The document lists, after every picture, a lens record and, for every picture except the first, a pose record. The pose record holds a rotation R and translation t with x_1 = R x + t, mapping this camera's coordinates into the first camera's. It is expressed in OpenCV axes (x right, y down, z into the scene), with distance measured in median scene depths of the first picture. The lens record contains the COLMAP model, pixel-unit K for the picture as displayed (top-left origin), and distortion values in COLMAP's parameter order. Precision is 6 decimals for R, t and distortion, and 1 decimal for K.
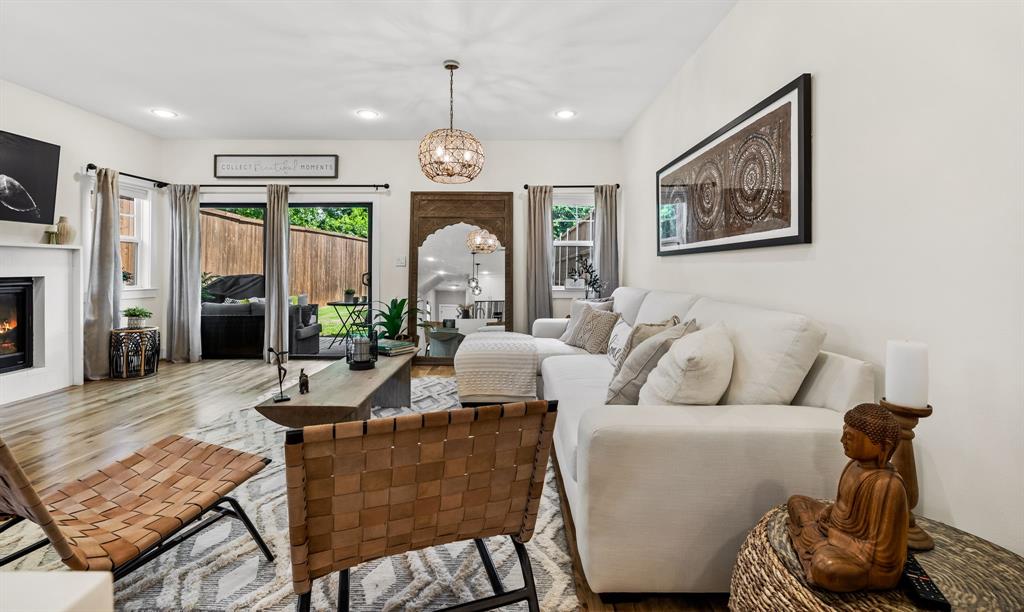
lens RADIAL K [[431.5, 0, 512.8], [0, 431.5, 269.3], [0, 0, 1]] dist [-0.007389, -0.000192]
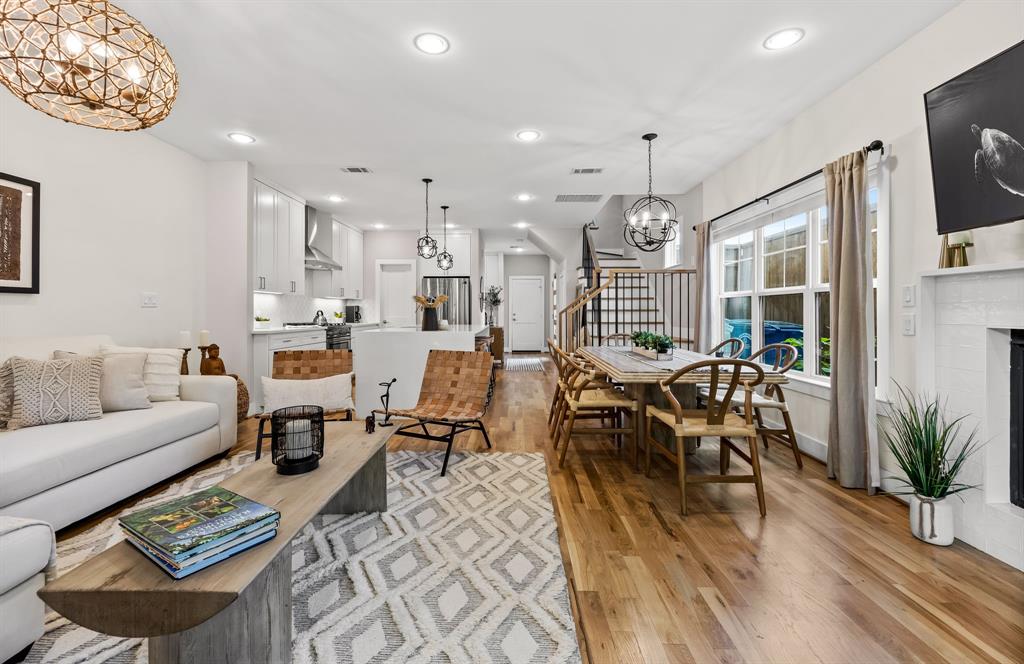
lens RADIAL K [[434.8, 0, 499.6], [0, 434.8, 311.2], [0, 0, 1]] dist [0.001784, 0.000176]
pose [[-0.999187, -0.002986, 0.040198, -0.382004], [-0.003015, 0.999995, -0.000664, -0.000620], [-0.040196, -0.000785, -0.999191, 0.927343]]
